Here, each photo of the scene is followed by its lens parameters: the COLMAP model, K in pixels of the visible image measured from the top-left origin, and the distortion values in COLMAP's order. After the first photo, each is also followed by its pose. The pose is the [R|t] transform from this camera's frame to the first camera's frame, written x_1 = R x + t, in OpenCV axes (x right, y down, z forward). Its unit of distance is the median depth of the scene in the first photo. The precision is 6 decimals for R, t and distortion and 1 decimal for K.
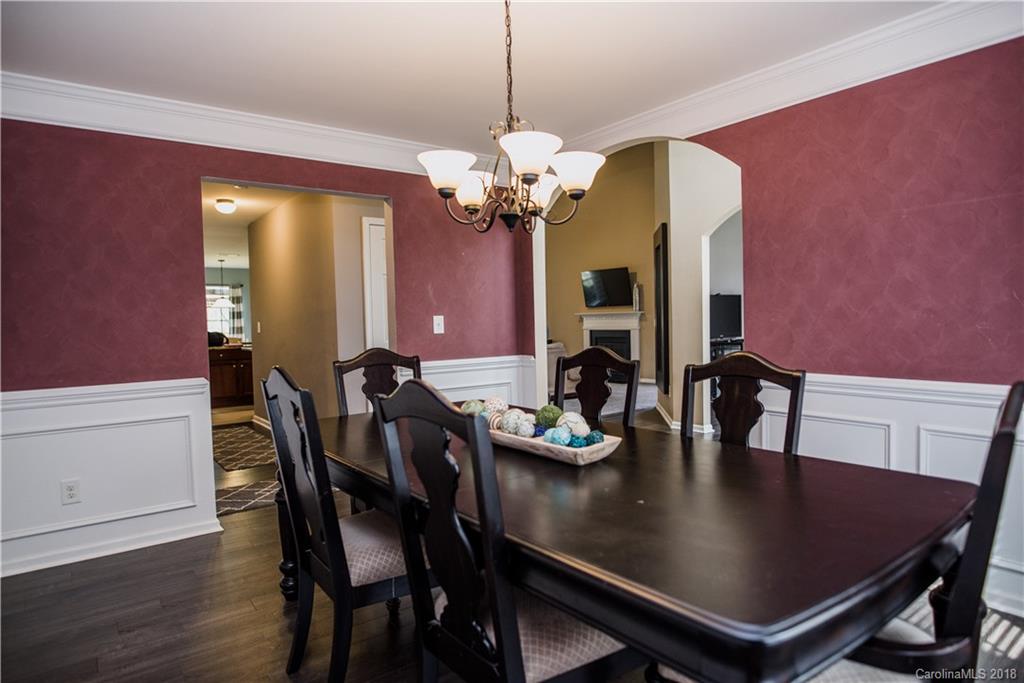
lens RADIAL K [[586.9, 0, 512.0], [0, 586.9, 341.5], [0, 0, 1]] dist [-0.020714, -0.000789]
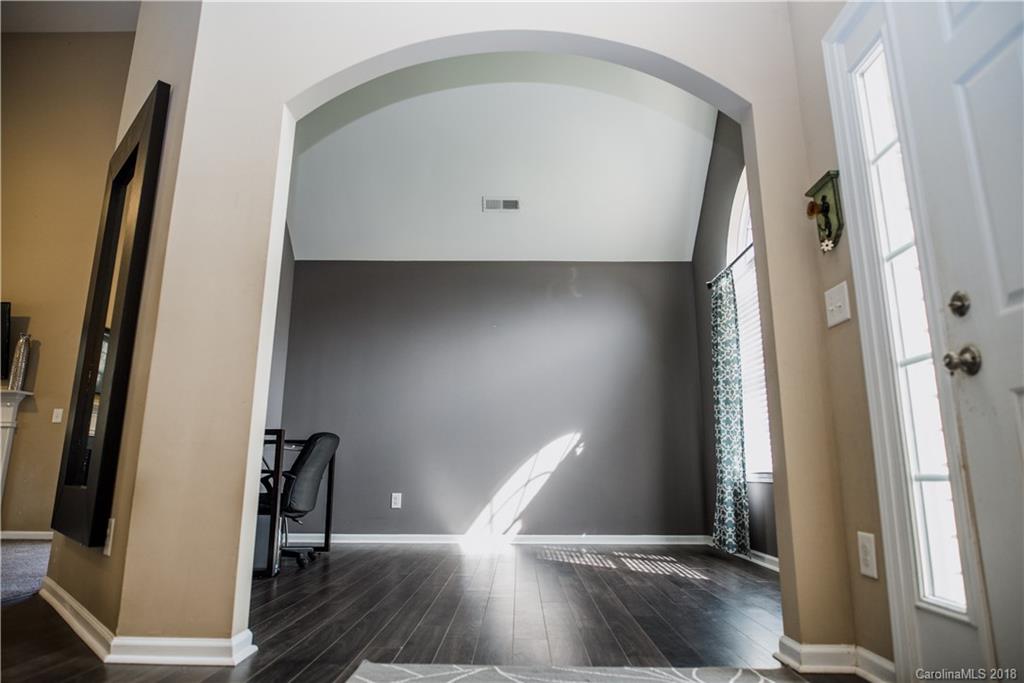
lens RADIAL K [[586.9, 0, 512.0], [0, 586.9, 341.5], [0, 0, 1]] dist [-0.020714, -0.000789]
pose [[0.604795, 0.194068, 0.772373, 0.117341], [0.013580, 0.967200, -0.253654, 0.056488], [-0.796265, 0.163897, 0.582322, 0.538496]]
